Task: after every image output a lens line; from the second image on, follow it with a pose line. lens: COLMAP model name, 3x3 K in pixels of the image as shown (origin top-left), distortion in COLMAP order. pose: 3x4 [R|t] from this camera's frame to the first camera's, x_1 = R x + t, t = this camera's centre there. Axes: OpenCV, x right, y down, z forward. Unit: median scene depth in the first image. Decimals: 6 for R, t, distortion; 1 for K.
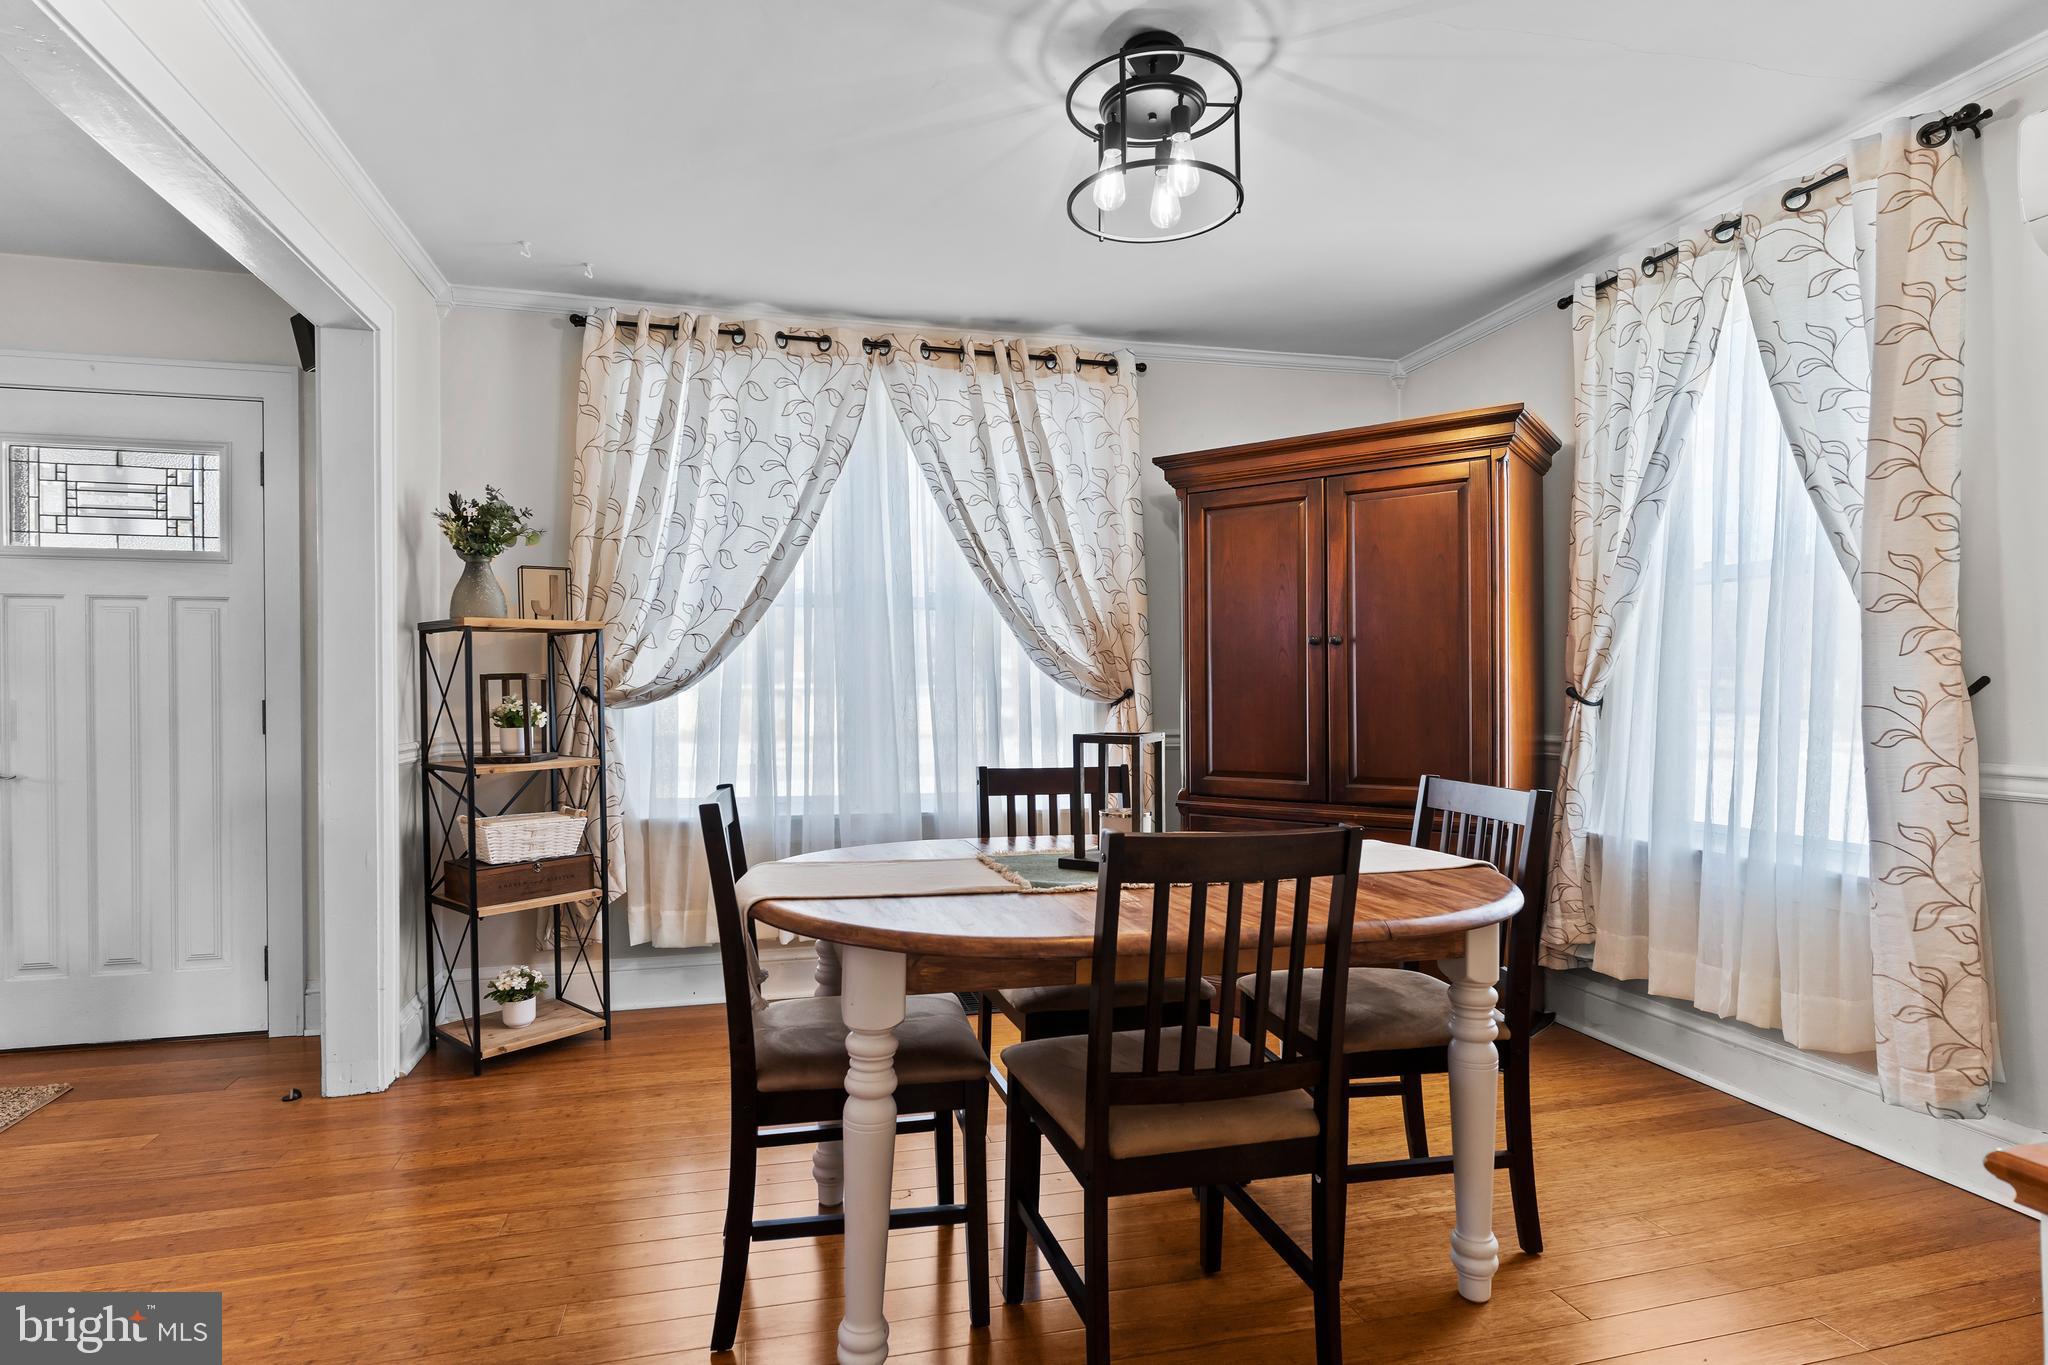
lens RADIAL K [[1046.3, 0, 994.2], [0, 1046.3, 705.2], [0, 0, 1]] dist [-0.005587, 0.000132]
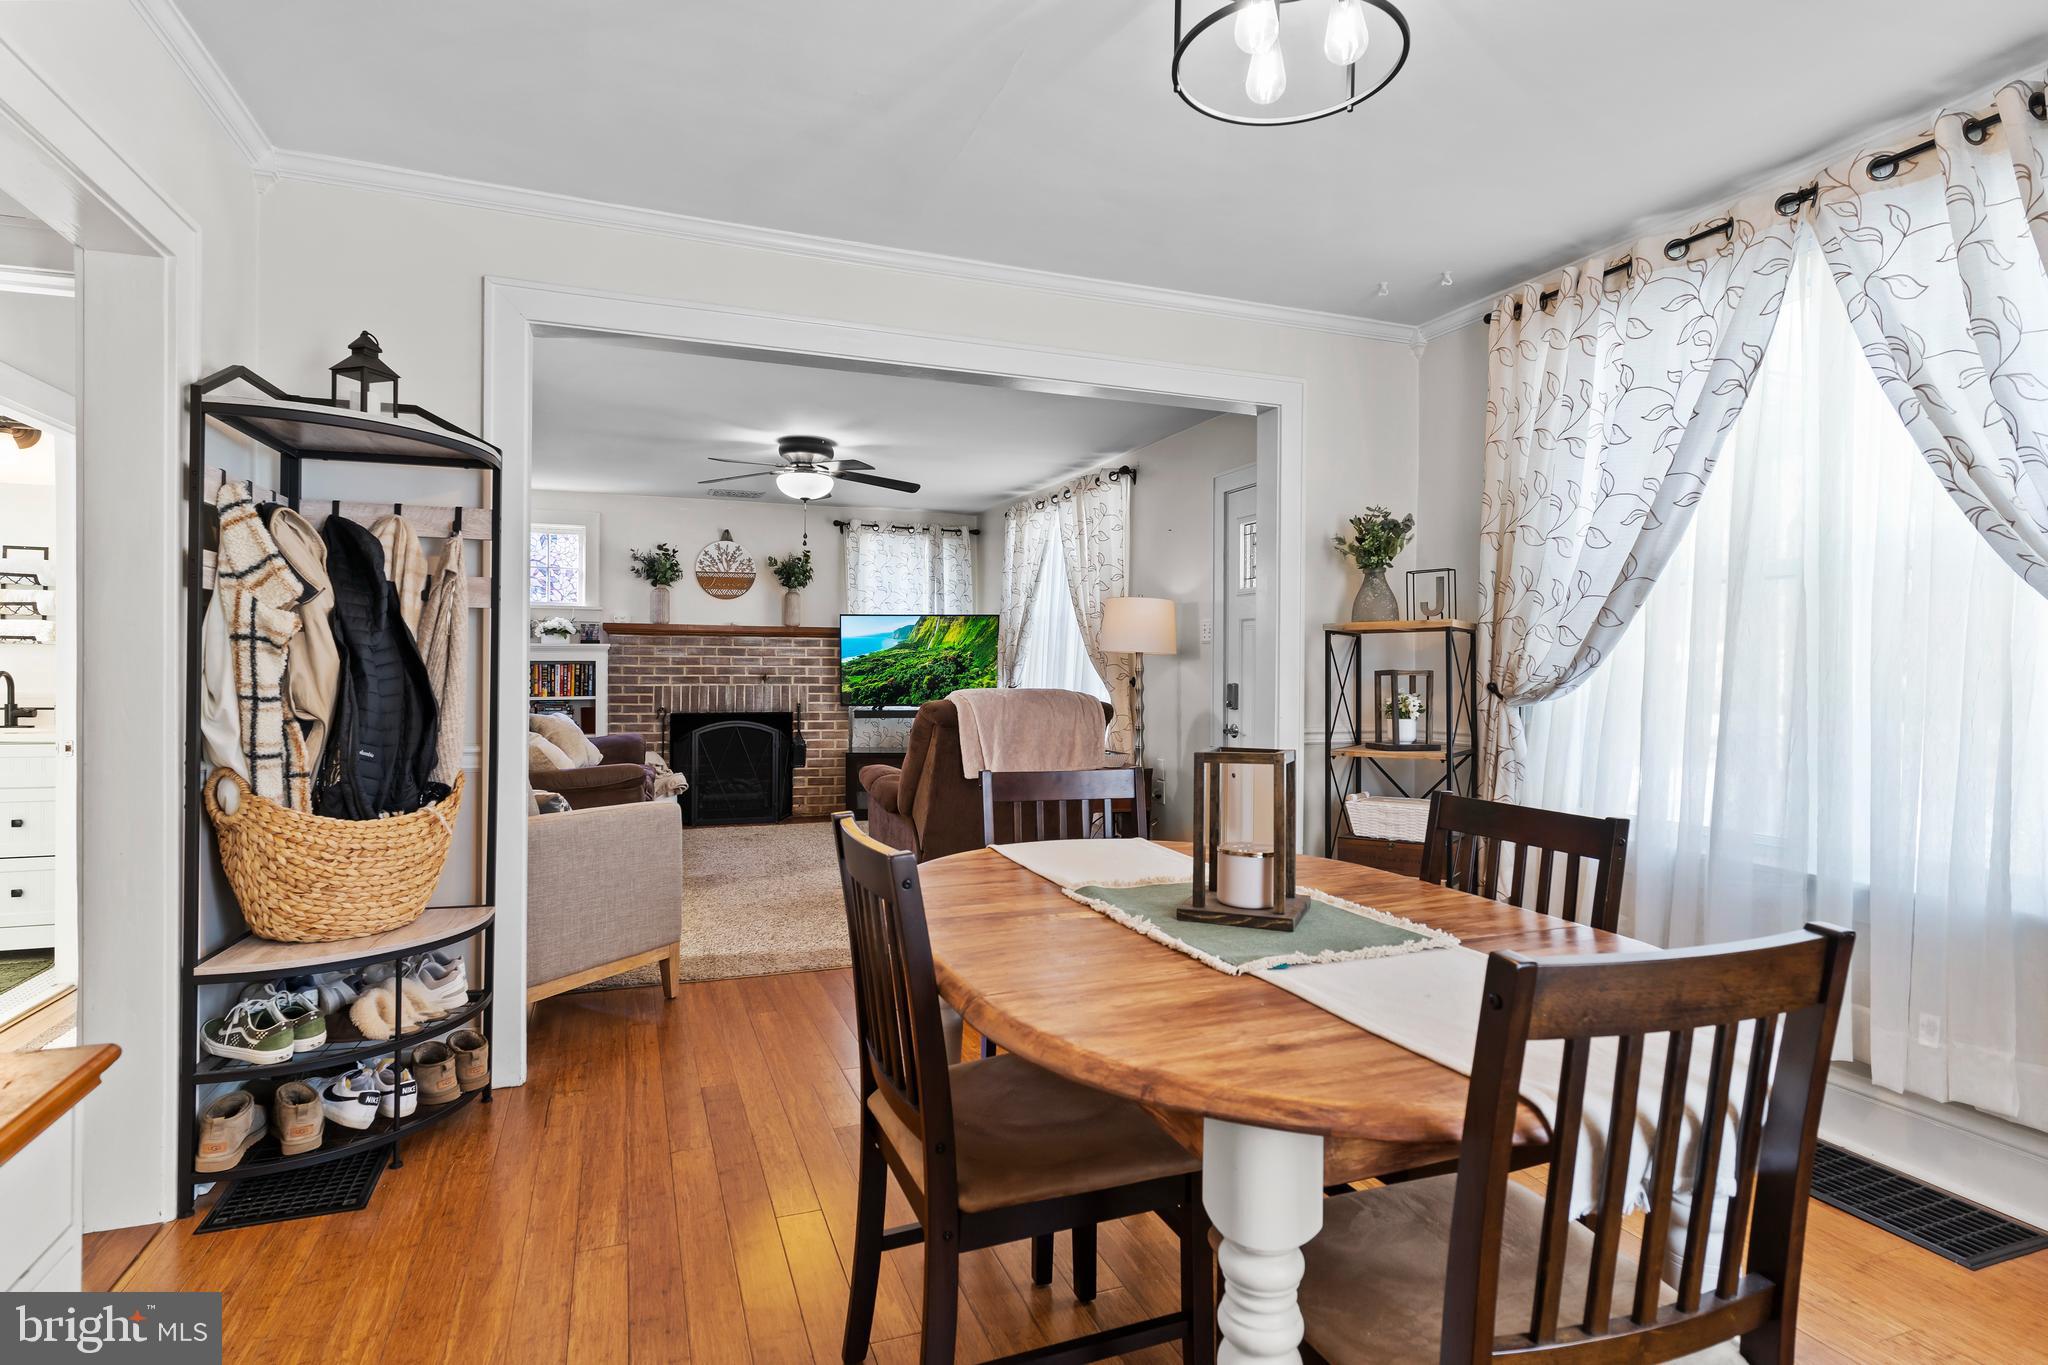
lens RADIAL K [[1046.3, 0, 1018.3], [0, 1046.3, 679.8], [0, 0, 1]] dist [-0.005587, 0.000132]
pose [[0.113588, 0.012159, -0.993453, 0.579639], [-0.013240, 0.999855, 0.010723, -0.026318], [0.993440, 0.011935, 0.113733, 0.452581]]
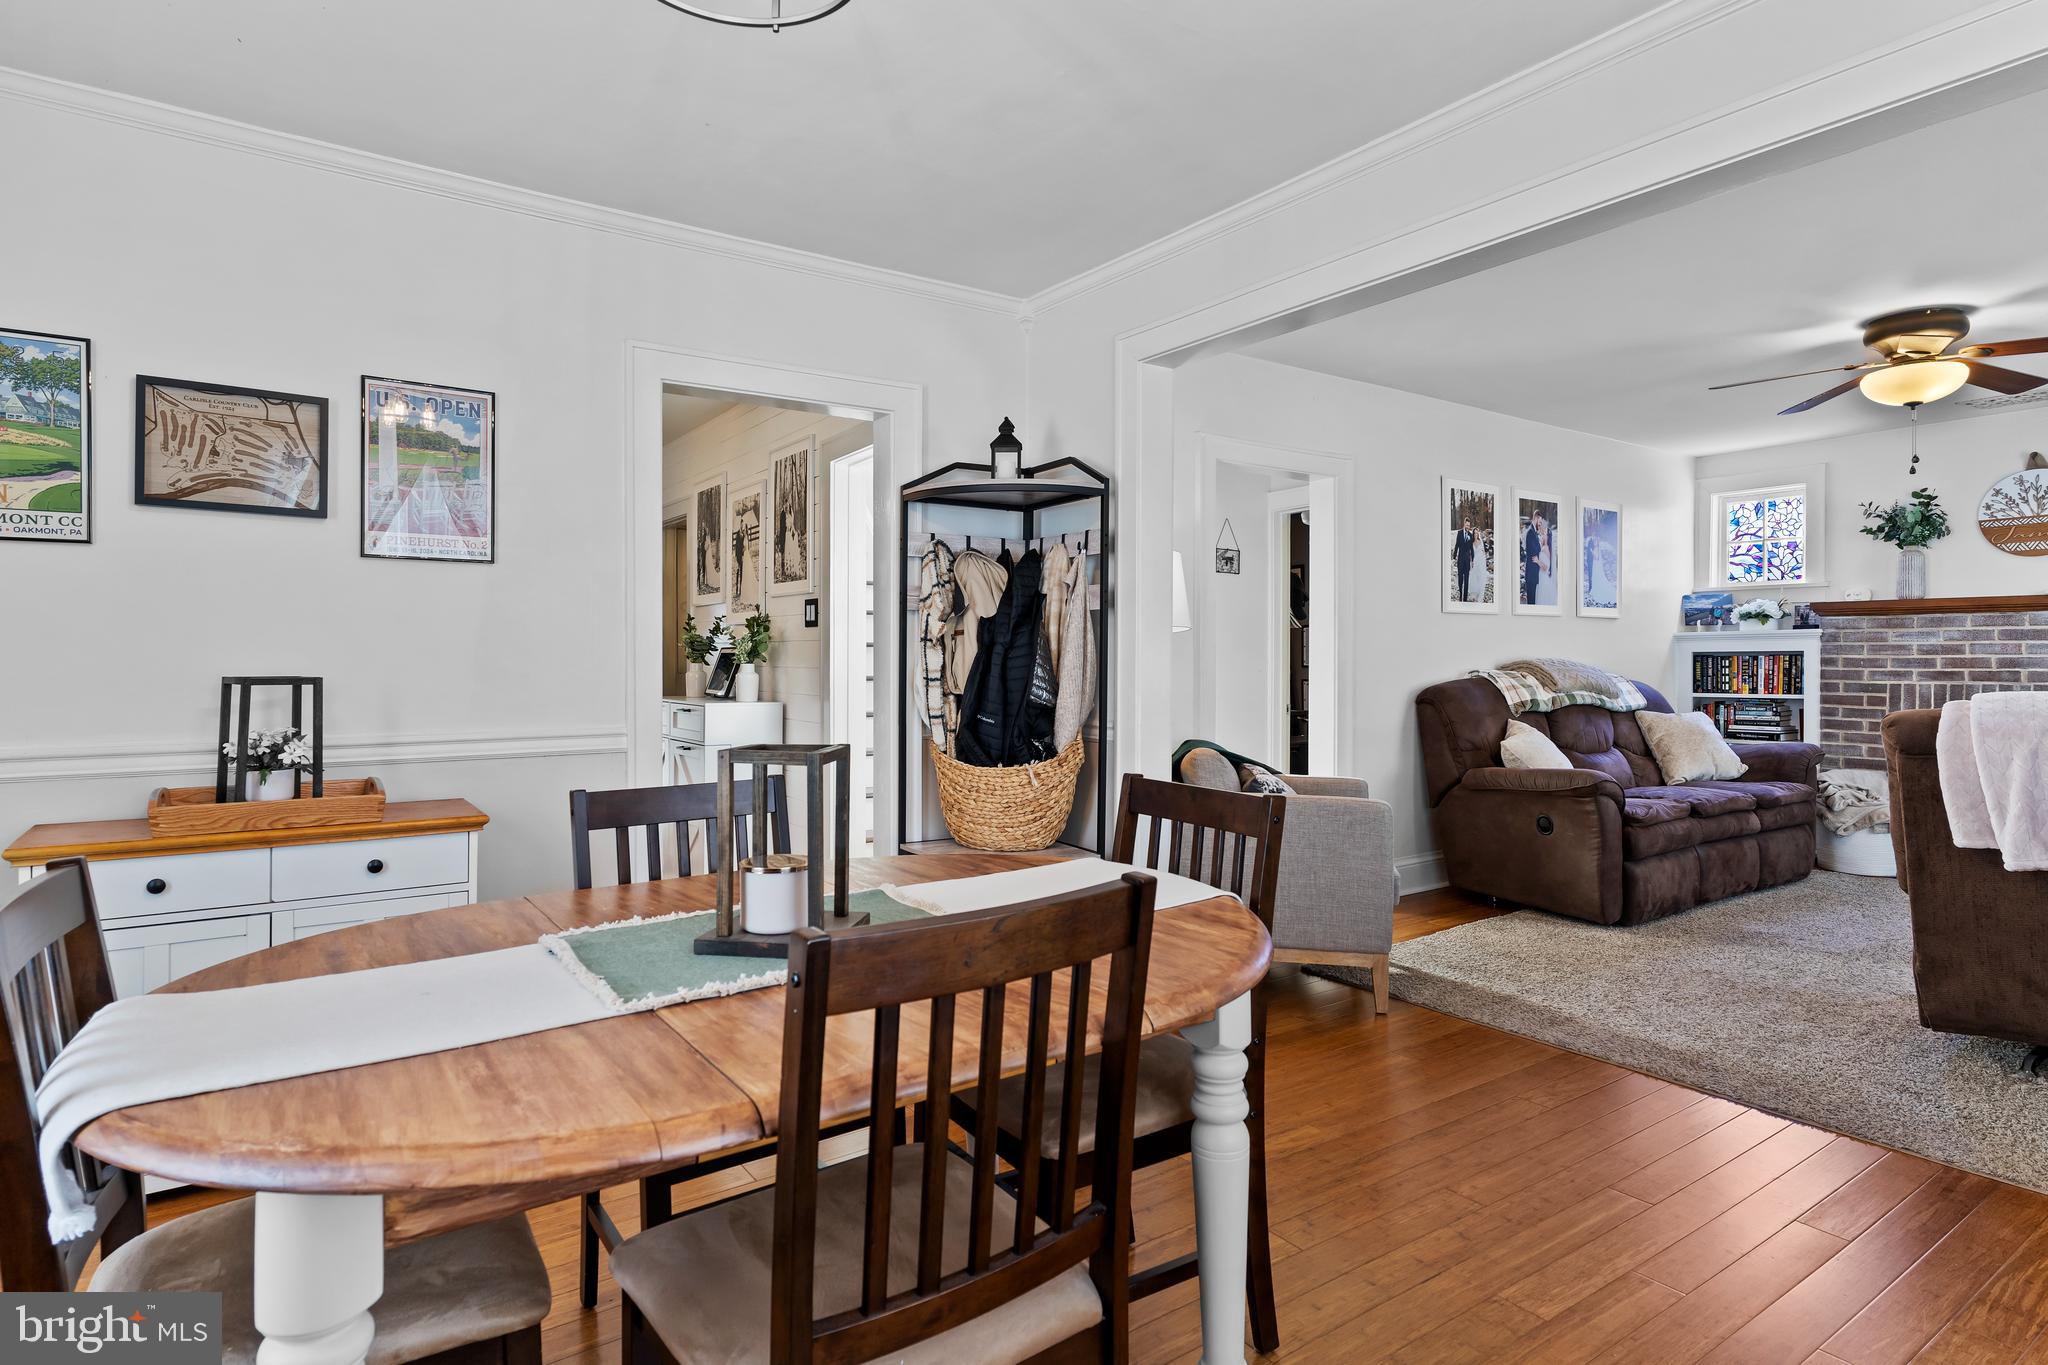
lens RADIAL K [[1046.3, 0, 1010.6], [0, 1046.3, 663.2], [0, 0, 1]] dist [-0.005587, 0.000132]
pose [[-0.940842, 0.001943, -0.338839, 0.127092], [-0.002720, 0.999908, 0.013287, -0.029517], [0.338834, 0.013422, -0.940750, 1.047300]]
